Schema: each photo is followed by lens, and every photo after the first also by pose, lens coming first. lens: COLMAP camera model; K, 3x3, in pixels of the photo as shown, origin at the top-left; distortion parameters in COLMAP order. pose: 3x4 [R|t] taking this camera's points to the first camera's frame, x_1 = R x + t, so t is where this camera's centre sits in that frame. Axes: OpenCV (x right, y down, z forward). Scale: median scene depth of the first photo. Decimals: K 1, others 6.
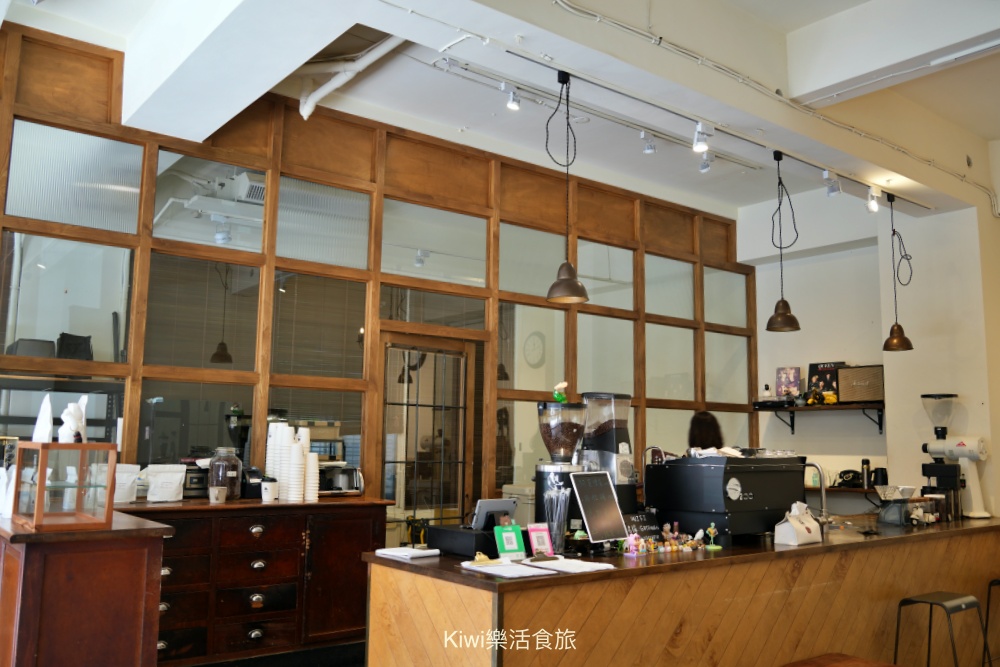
lens RADIAL K [[859.0, 0, 500.0], [0, 859.0, 333.5], [0, 0, 1]] dist [-0.016902, -0.013587]
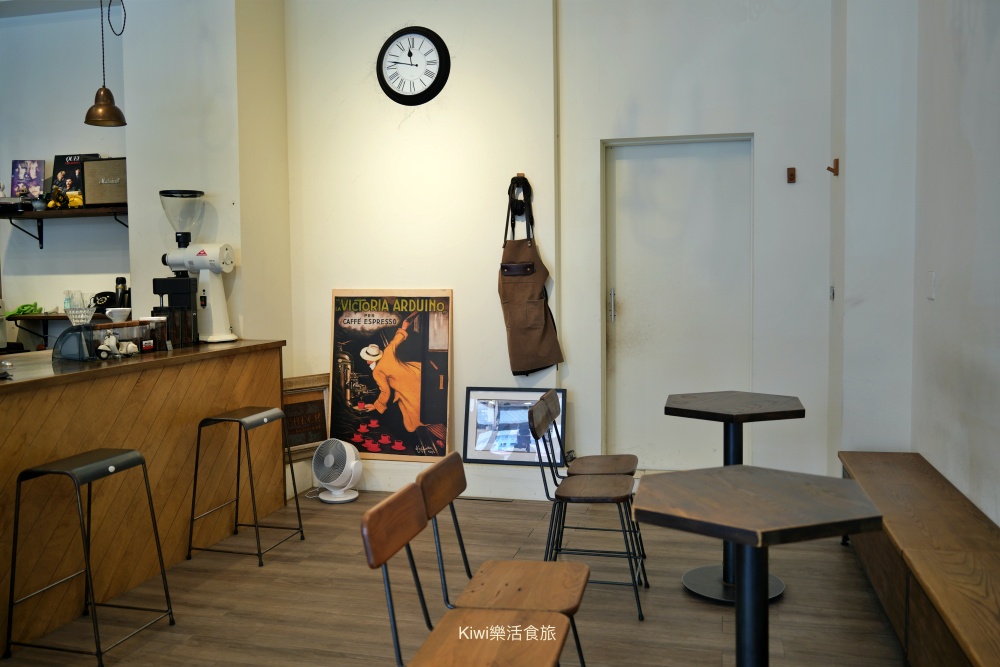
lens RADIAL K [[859.0, 0, 500.0], [0, 859.0, 333.5], [0, 0, 1]] dist [-0.016902, -0.013587]
pose [[0.792568, -0.065892, 0.606213, 0.238460], [-0.054130, 0.982617, 0.177576, 0.040541], [-0.607376, -0.173556, 0.775224, 0.169622]]
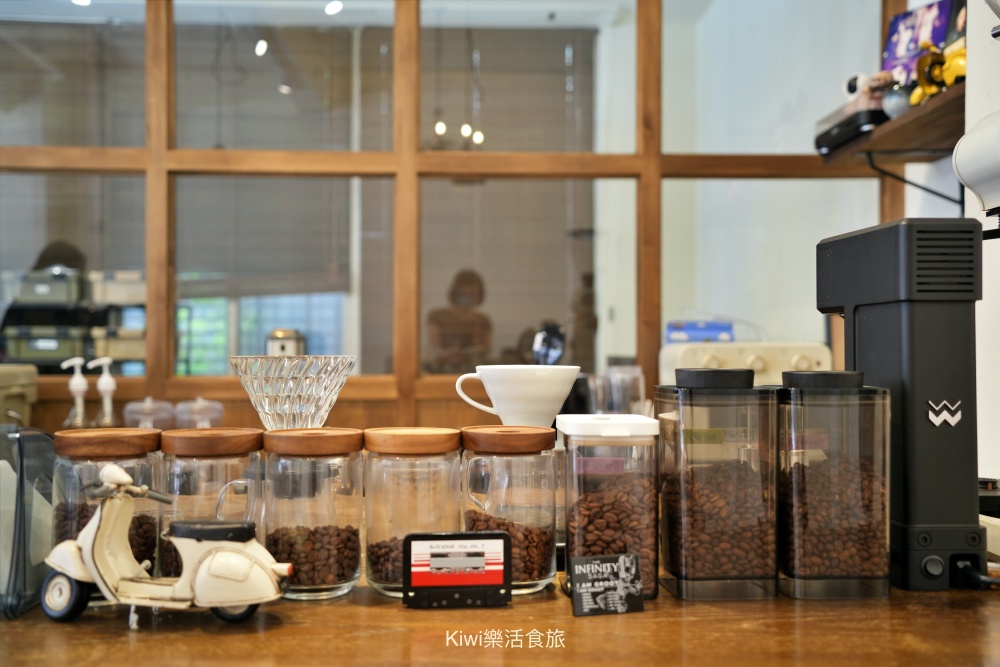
lens RADIAL K [[1099.7, 0, 500.0], [0, 1099.7, 333.5], [0, 0, 1]] dist [0.014843, 0.014748]
pose [[0.819232, -0.031340, -0.572605, 0.514256], [0.088096, 0.993531, 0.071660, 0.133458], [0.566655, -0.109151, 0.816694, 0.704503]]
